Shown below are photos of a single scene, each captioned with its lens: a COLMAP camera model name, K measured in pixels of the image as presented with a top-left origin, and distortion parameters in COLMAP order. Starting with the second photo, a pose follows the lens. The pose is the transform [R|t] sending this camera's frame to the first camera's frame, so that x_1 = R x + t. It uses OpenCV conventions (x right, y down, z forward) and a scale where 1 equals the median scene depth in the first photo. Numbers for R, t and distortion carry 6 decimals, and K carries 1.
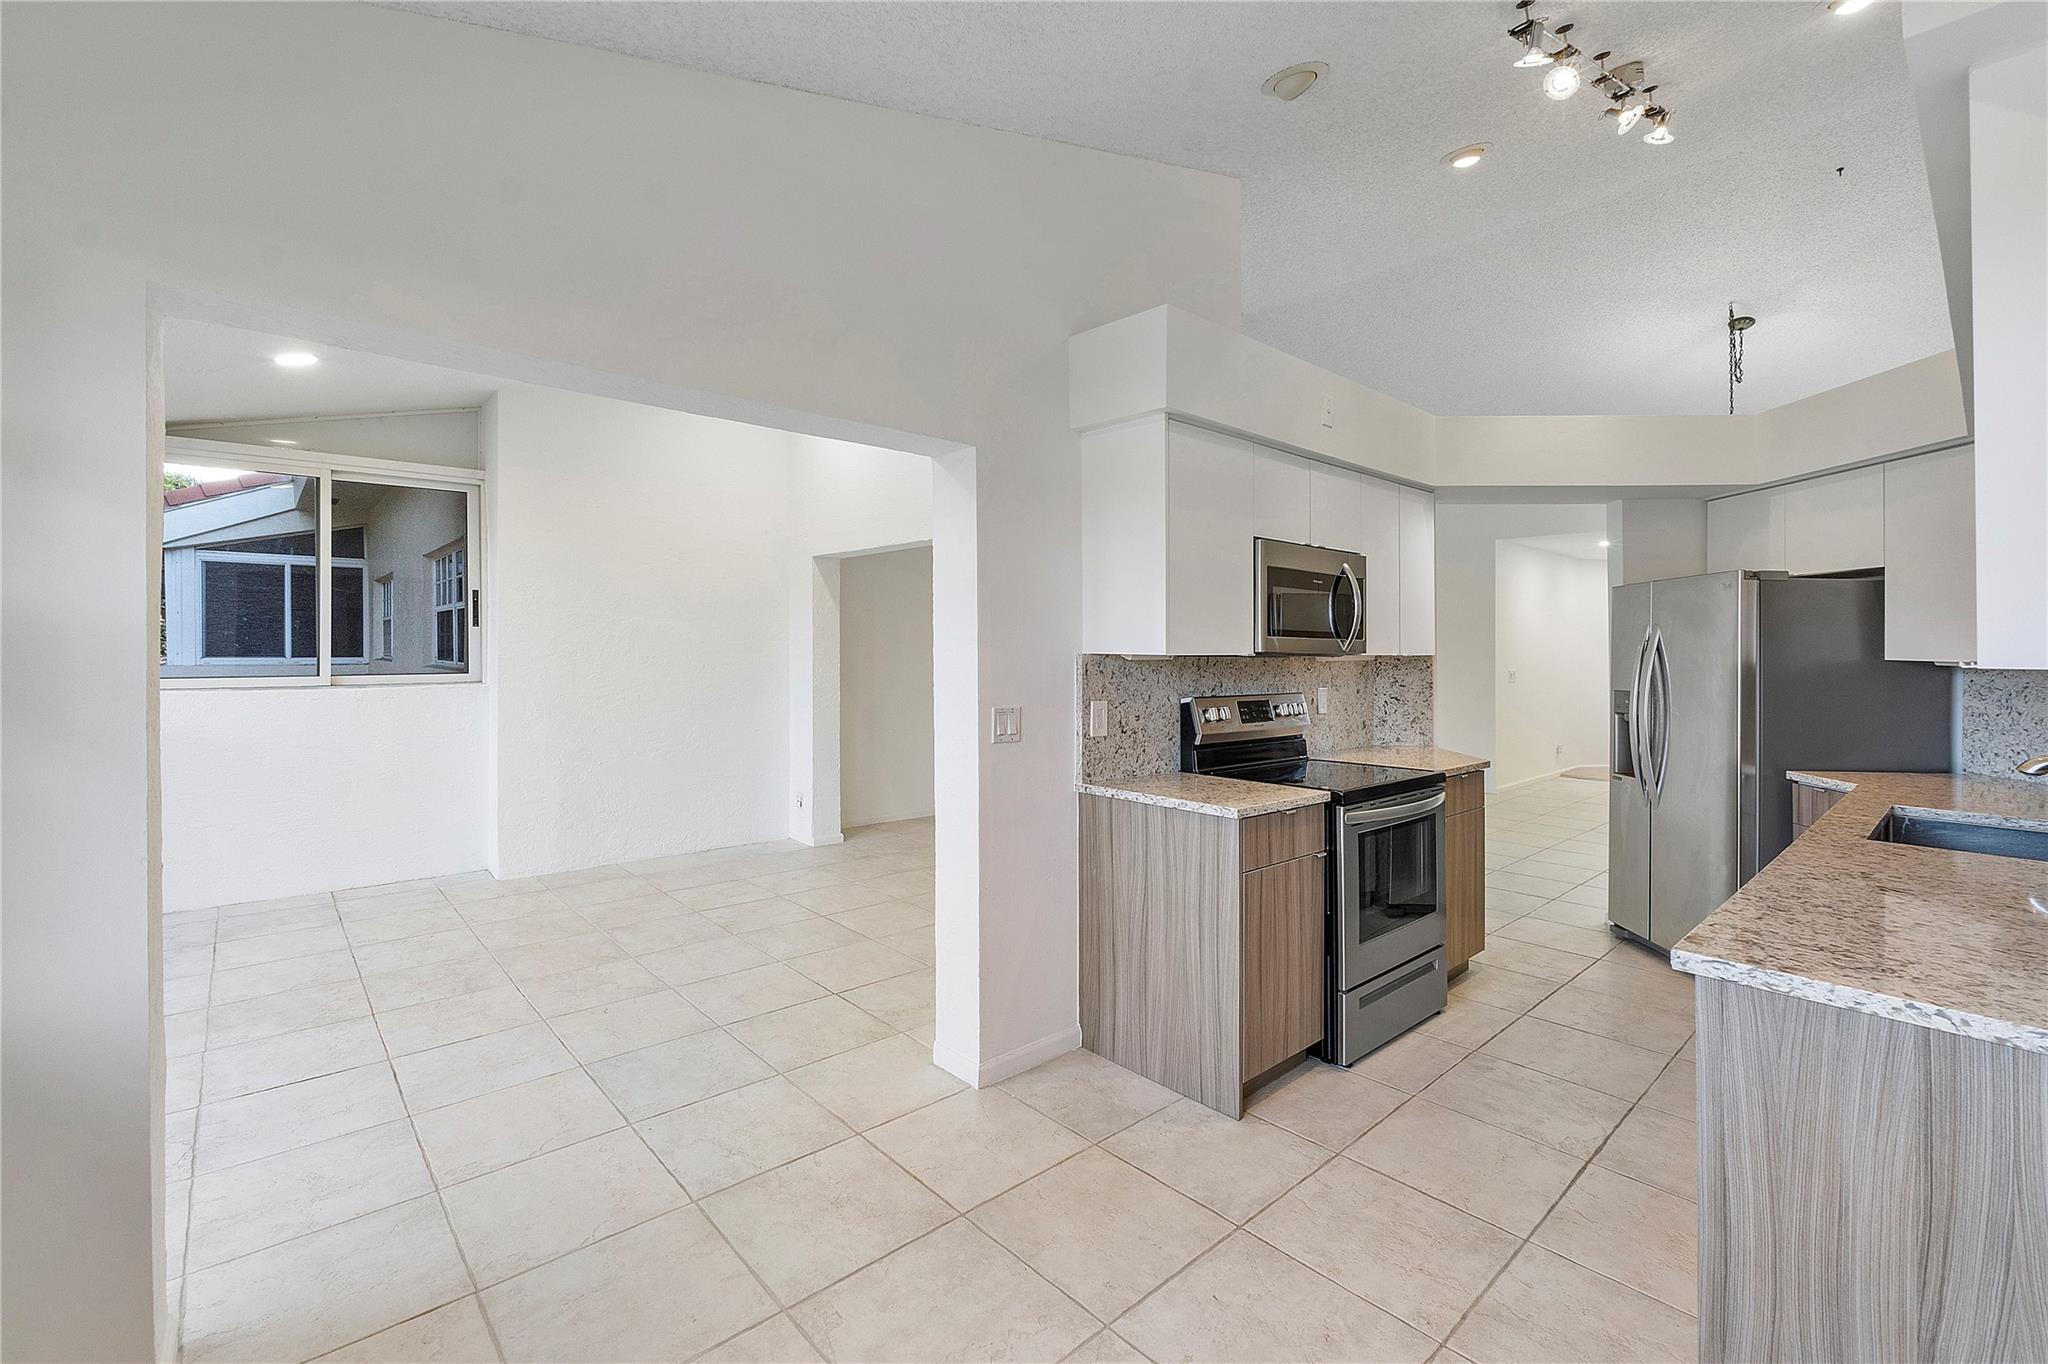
lens RADIAL K [[875.7, 0, 988.9], [0, 875.7, 636.4], [0, 0, 1]] dist [-0.007174, -0.000176]
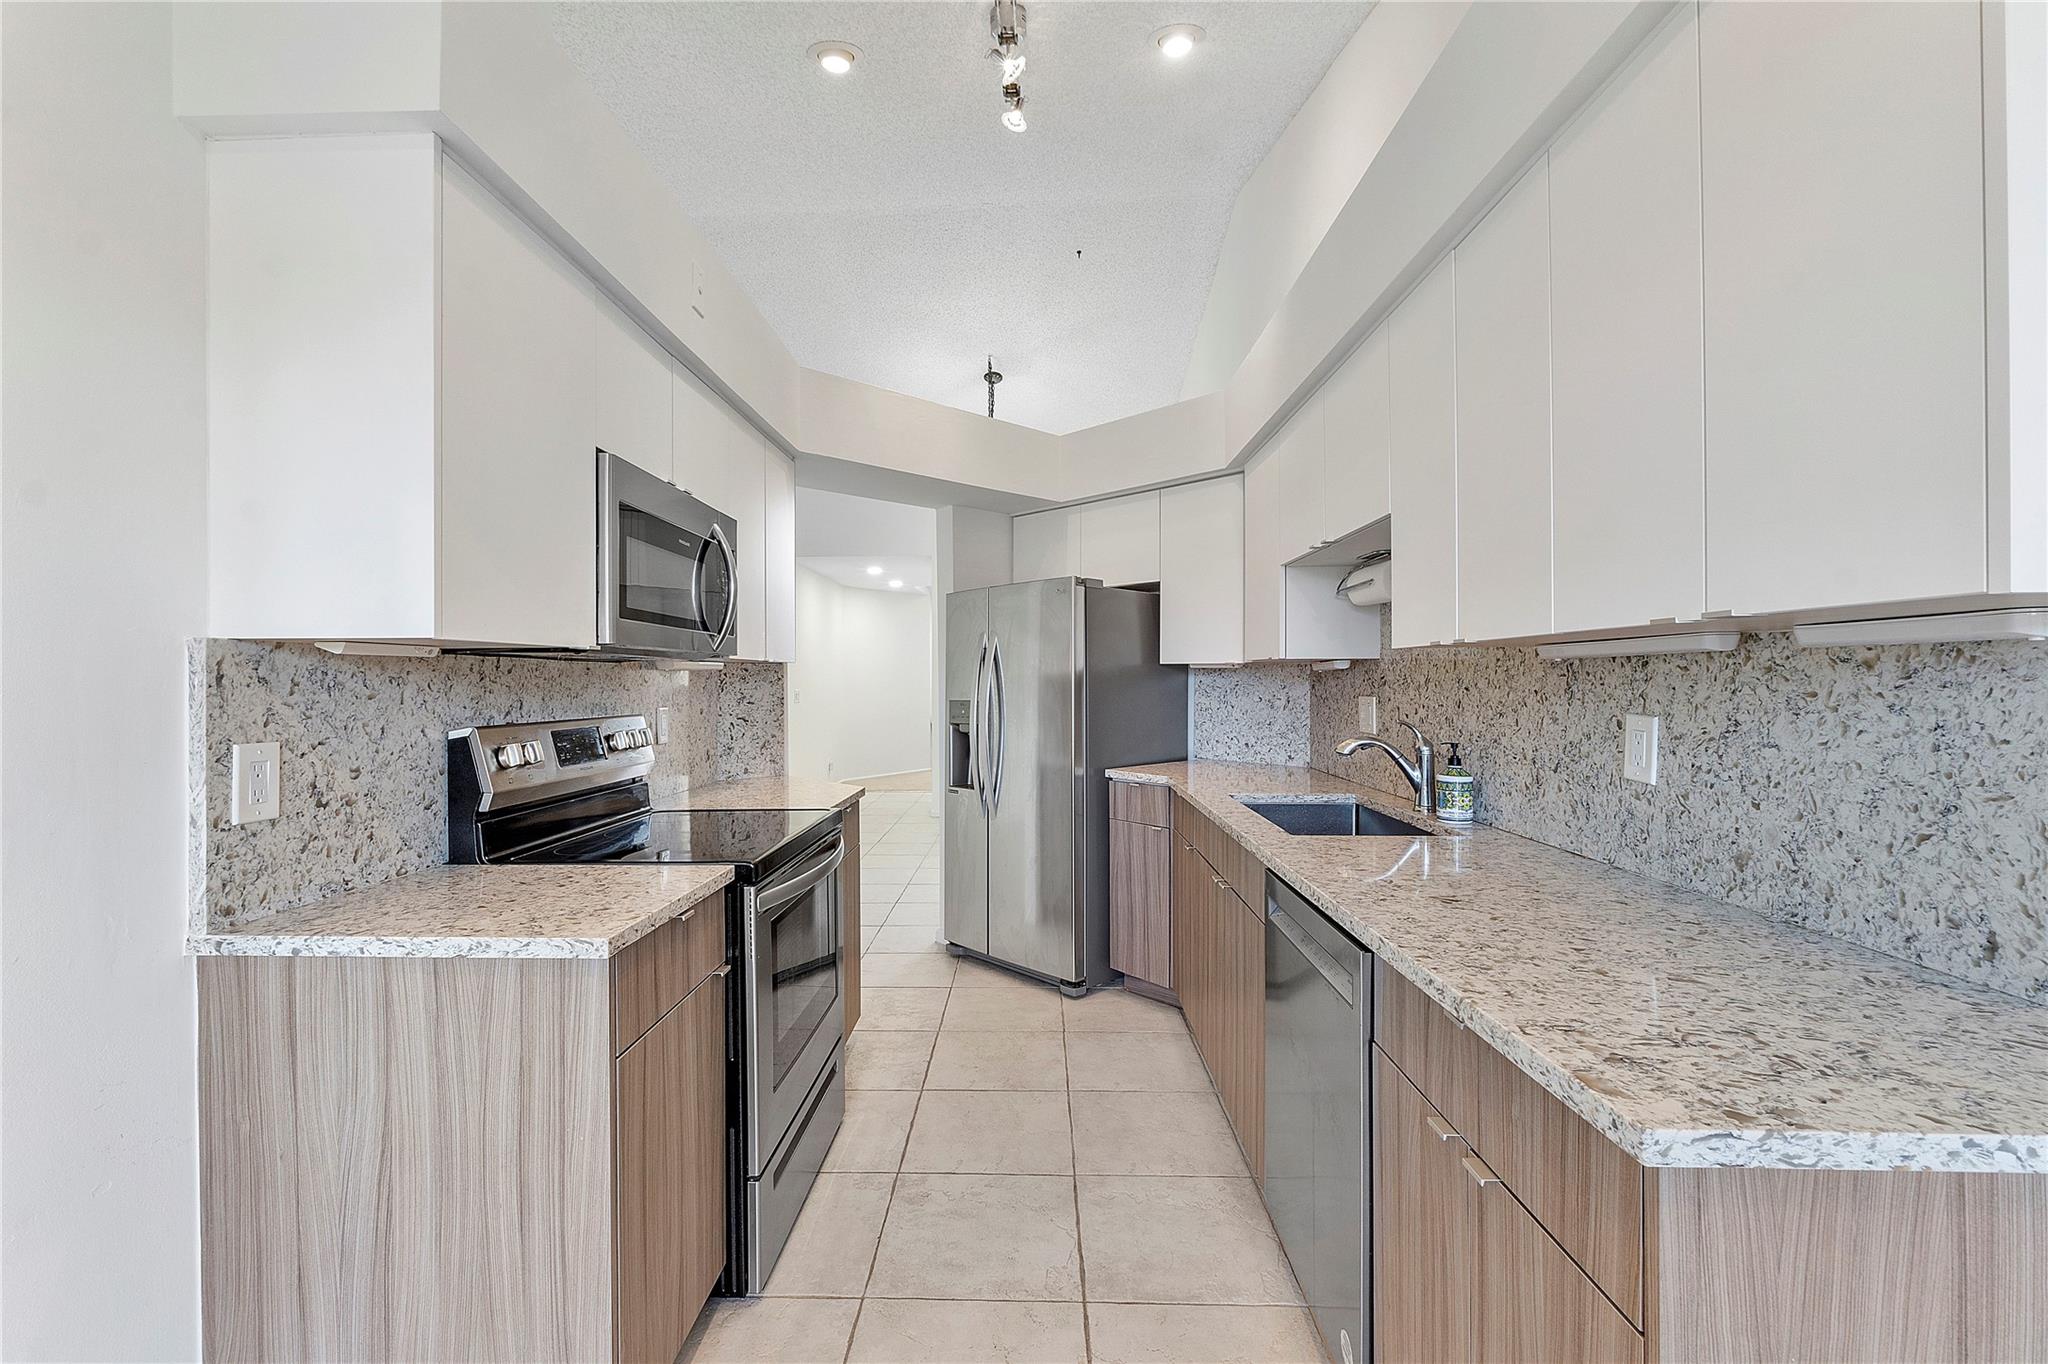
lens RADIAL K [[875.7, 0, 994.6], [0, 875.7, 669.8], [0, 0, 1]] dist [-0.007174, -0.000176]
pose [[0.682344, -0.001932, 0.731029, 0.055778], [0.000274, 0.999997, 0.002387, 0.033748], [-0.731031, -0.001428, 0.682342, 0.402075]]
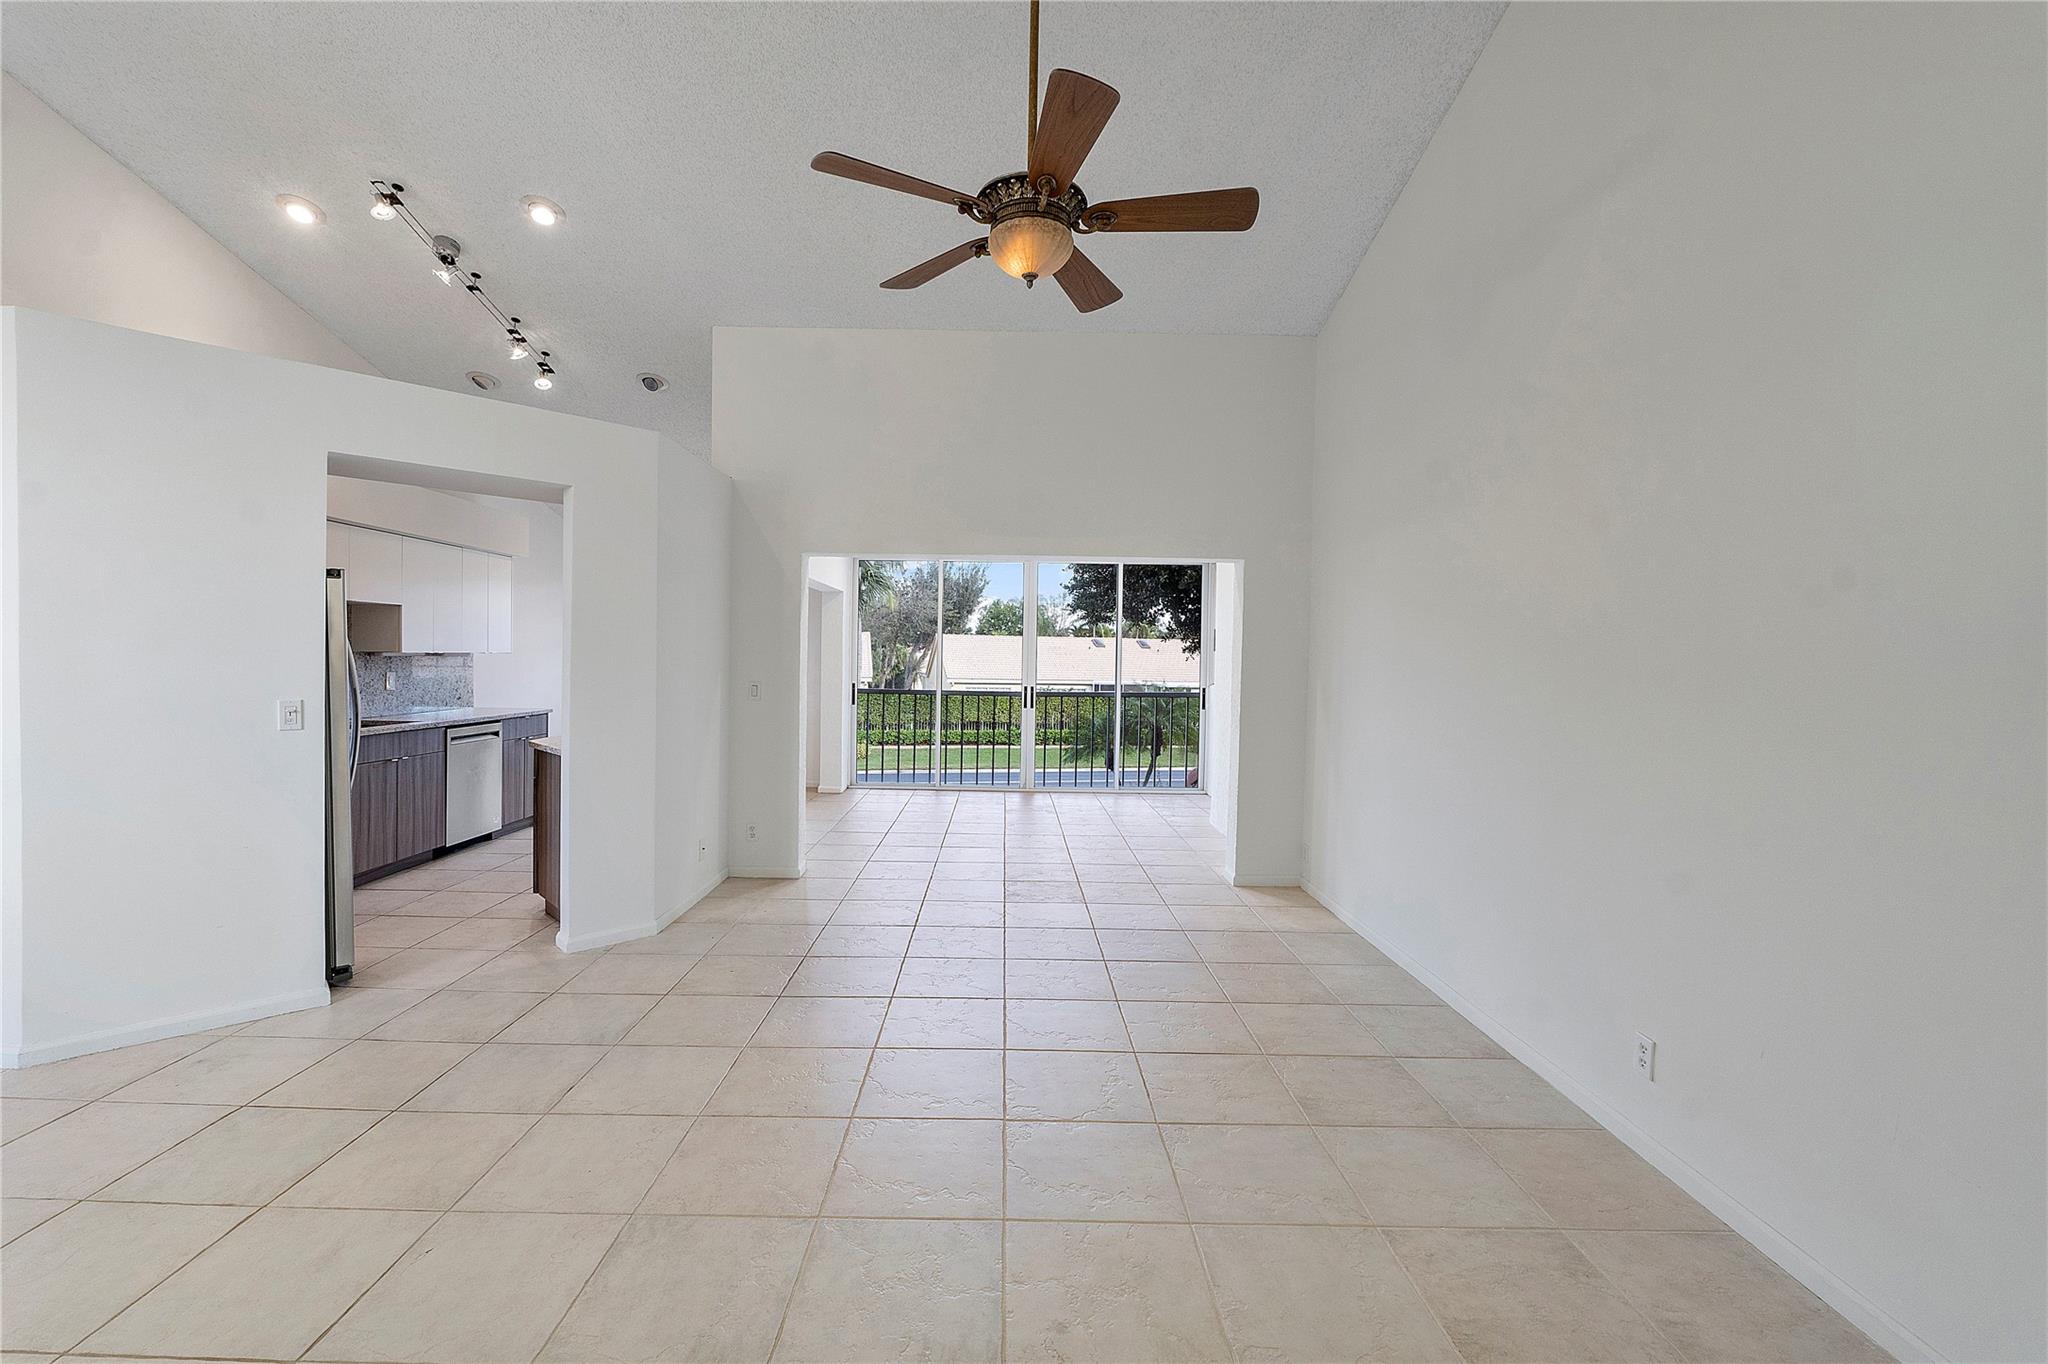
lens RADIAL K [[875.7, 0, 1014.0], [0, 875.7, 679.1], [0, 0, 1]] dist [-0.007174, -0.000176]
pose [[-0.641417, -0.000351, -0.767192, 1.283691], [-0.013755, 0.999844, 0.011043, 0.037447], [0.767069, 0.017636, -0.641323, 2.747683]]
